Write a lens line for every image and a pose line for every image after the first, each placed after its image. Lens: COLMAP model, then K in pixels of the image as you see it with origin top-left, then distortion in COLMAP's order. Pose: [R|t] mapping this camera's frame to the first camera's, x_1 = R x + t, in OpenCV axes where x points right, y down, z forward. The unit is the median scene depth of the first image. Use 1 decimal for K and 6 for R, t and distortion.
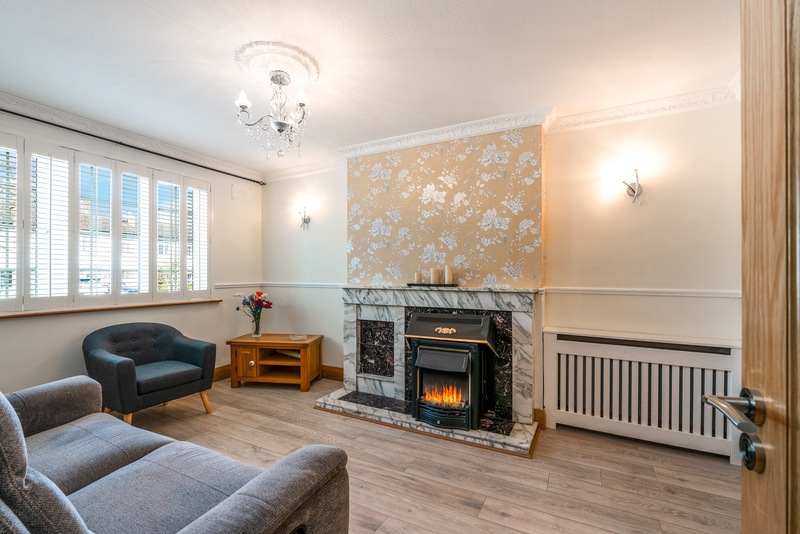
lens RADIAL K [[356.0, 0, 398.7], [0, 356.0, 270.8], [0, 0, 1]] dist [-0.006397, 0.000429]
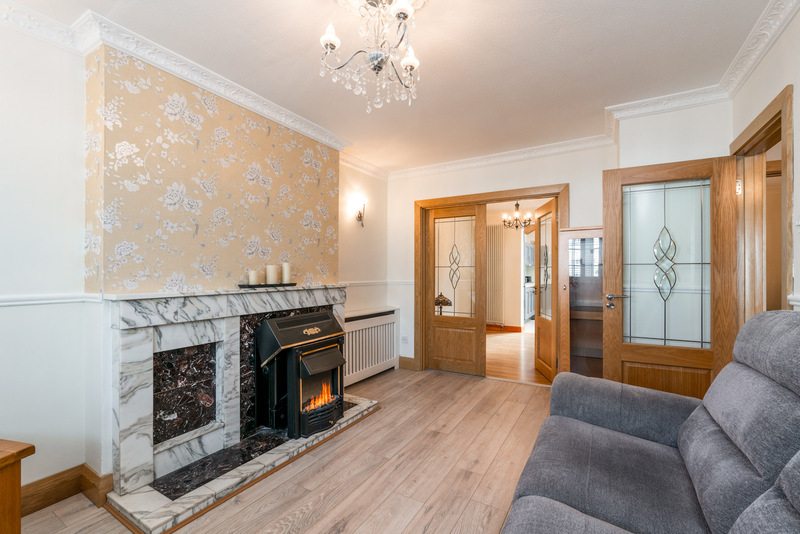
lens RADIAL K [[356.0, 0, 397.0], [0, 356.0, 270.7], [0, 0, 1]] dist [-0.006397, 0.000429]
pose [[0.043483, 0.003081, 0.999049, -0.730260], [-0.006882, 0.999972, -0.002784, 0.005479], [-0.999030, -0.006754, 0.043503, 0.654601]]
